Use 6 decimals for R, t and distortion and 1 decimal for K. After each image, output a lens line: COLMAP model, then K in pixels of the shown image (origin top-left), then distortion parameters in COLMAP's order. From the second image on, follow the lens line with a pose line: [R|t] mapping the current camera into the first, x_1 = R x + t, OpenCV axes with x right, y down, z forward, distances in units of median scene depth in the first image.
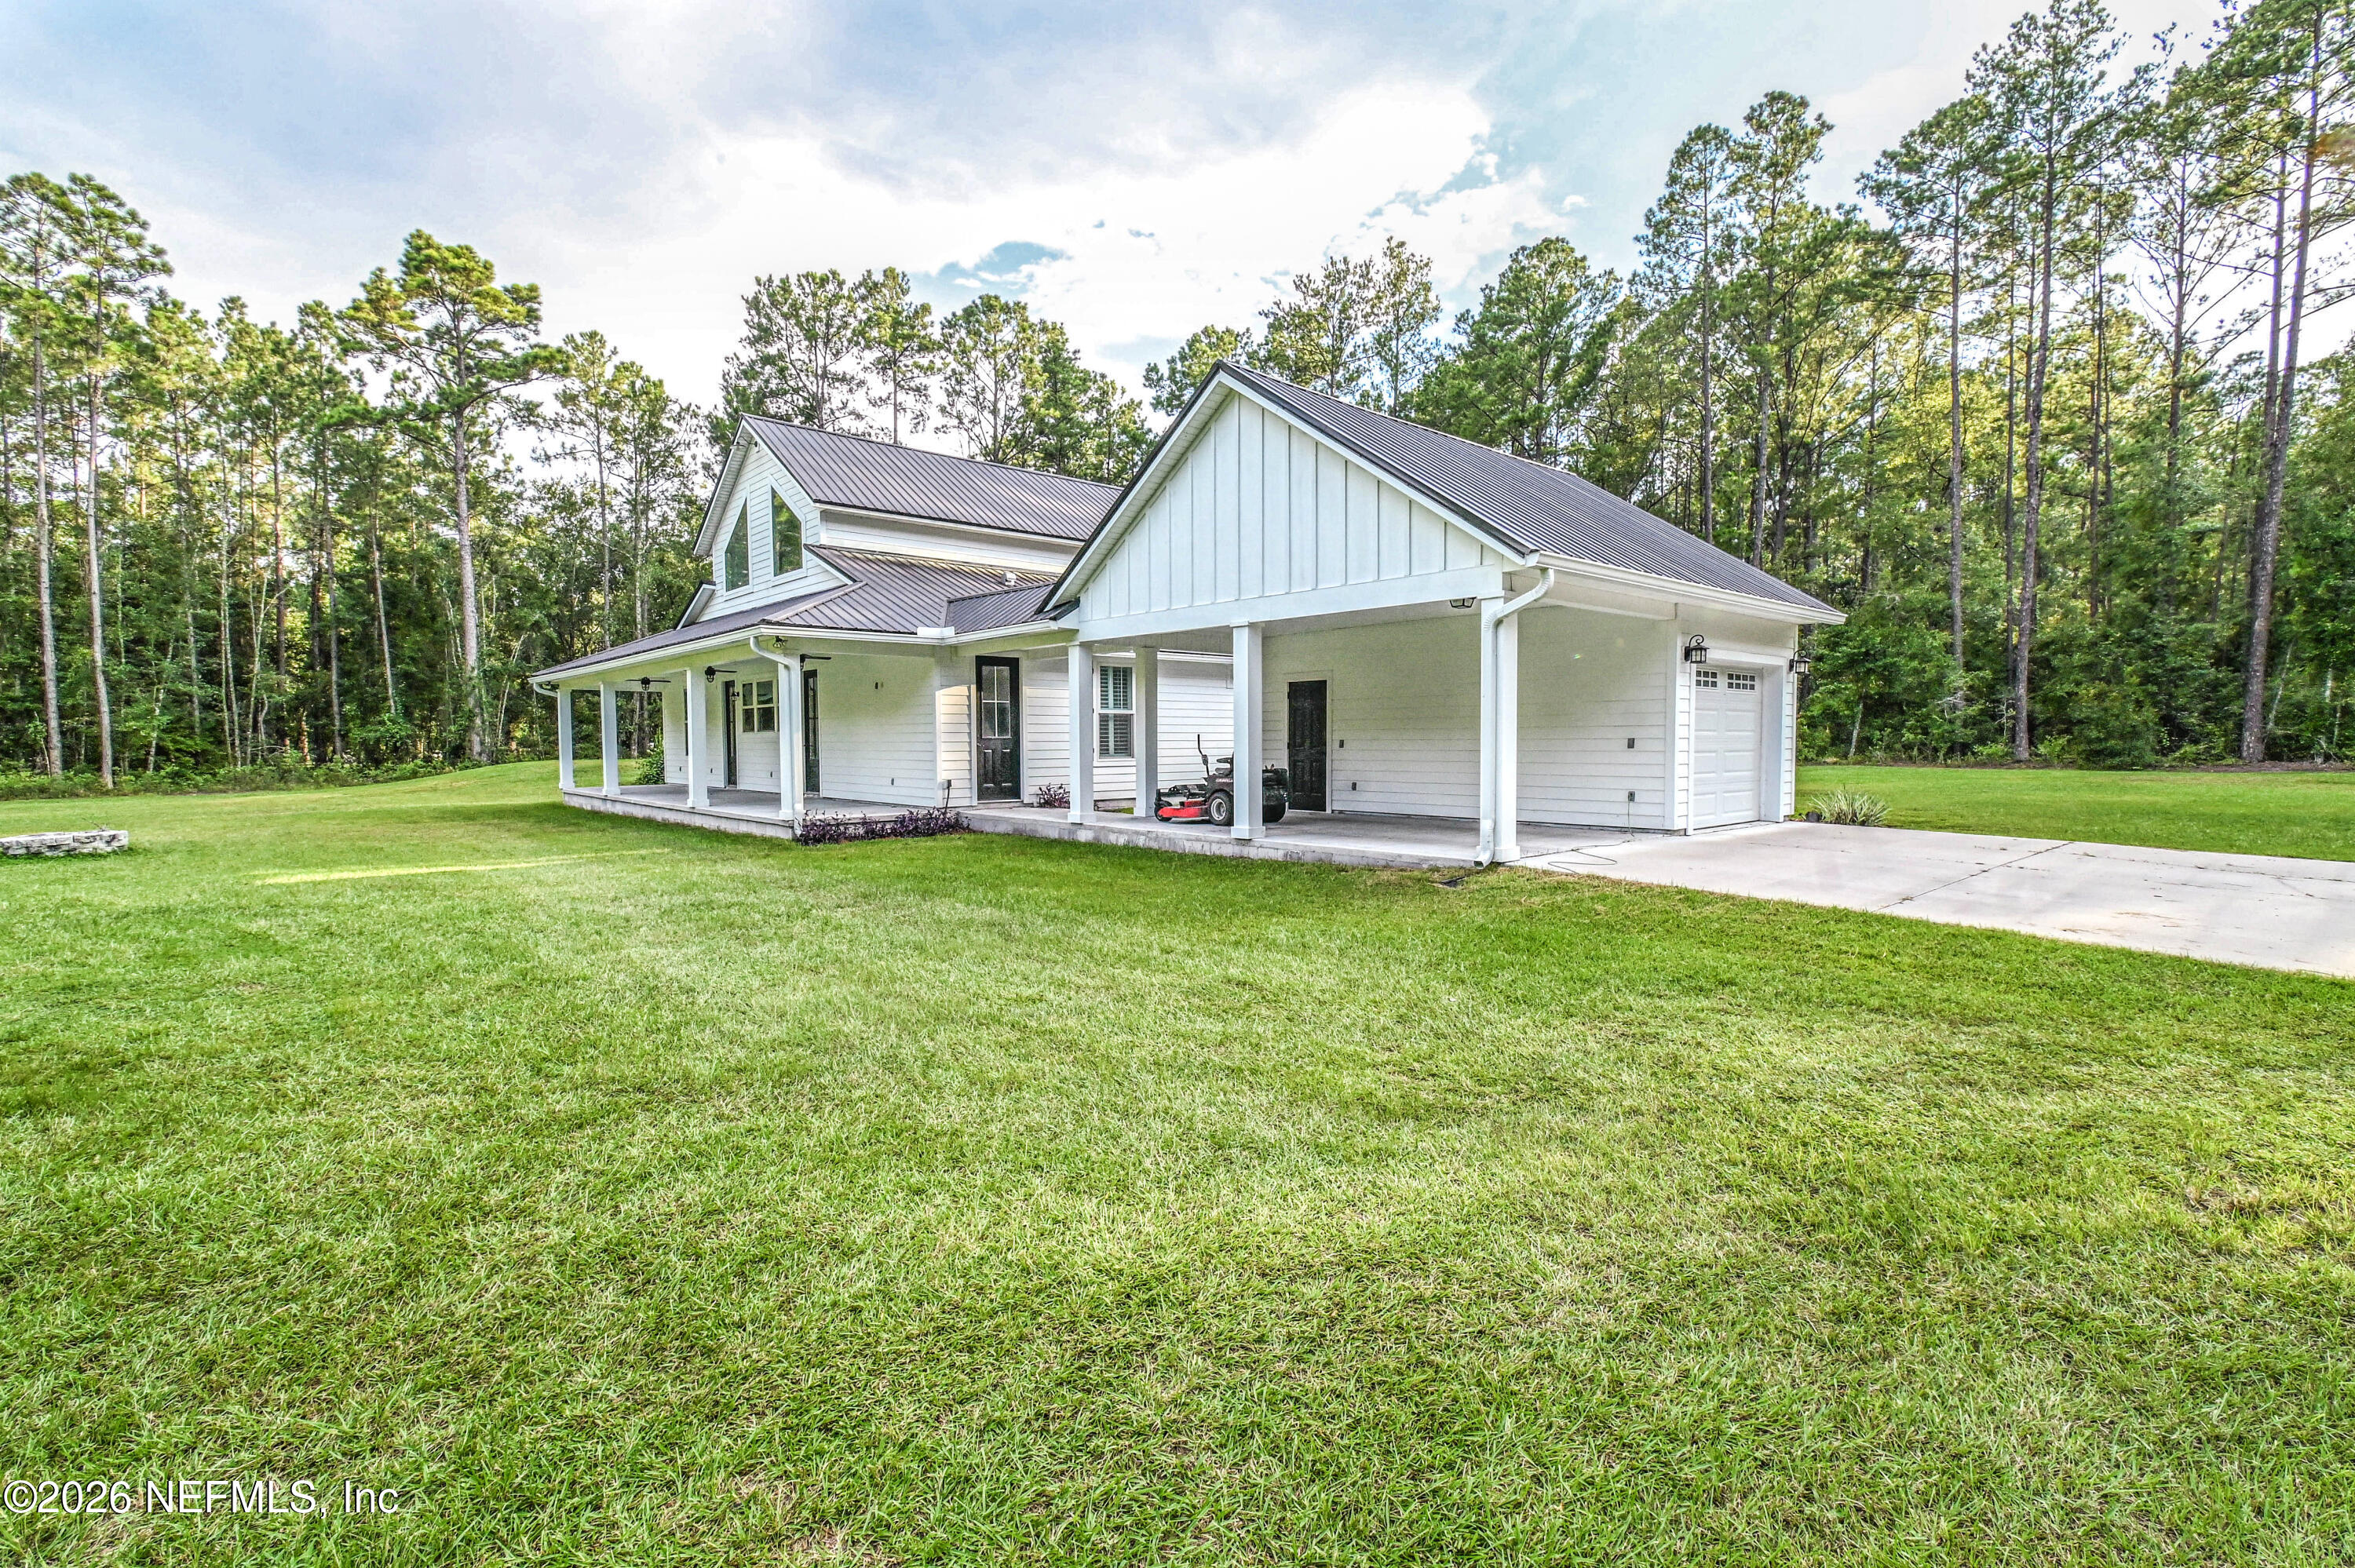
lens RADIAL K [[1076.3, 0, 1217.5], [0, 1076.3, 788.3], [0, 0, 1]] dist [0.001295, -0.004632]
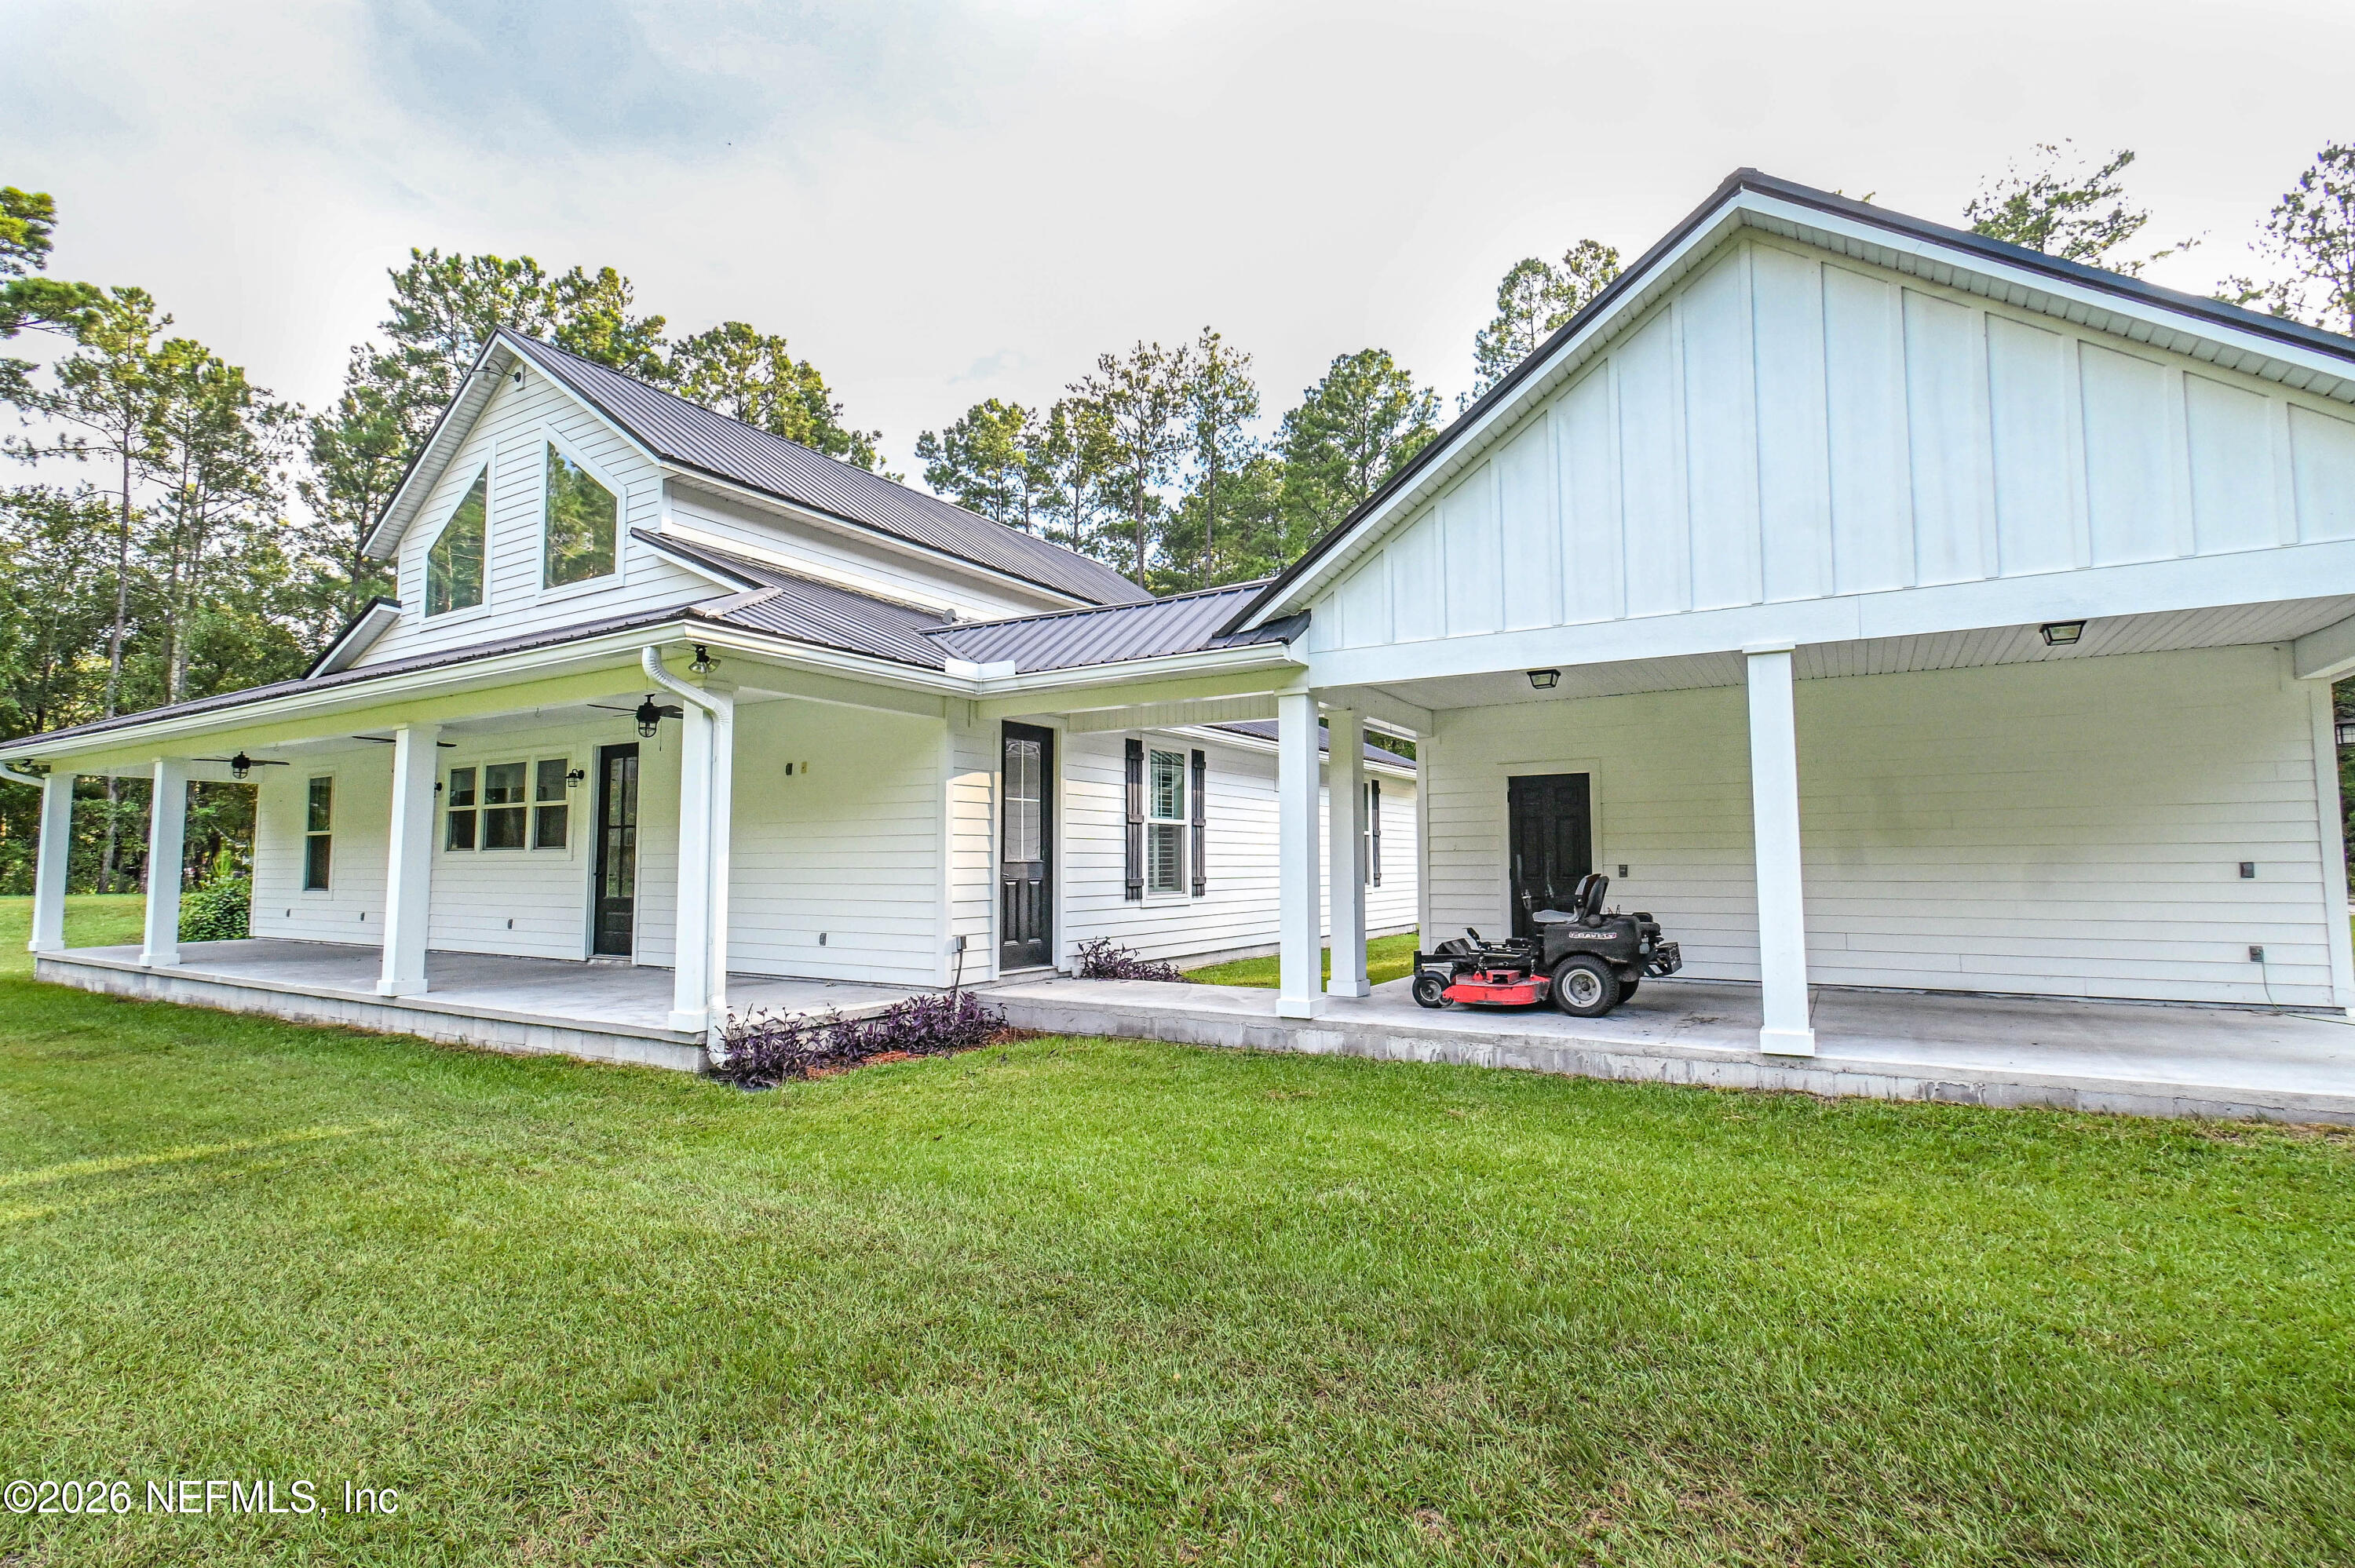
lens RADIAL K [[1076.3, 0, 1191.5], [0, 1076.3, 784.5], [0, 0, 1]] dist [0.001295, -0.004632]
pose [[0.955068, 0.024513, 0.295373, -0.120584], [0.011721, 0.992671, -0.120281, -0.006934], [-0.296156, 0.118338, 0.947780, 0.170613]]
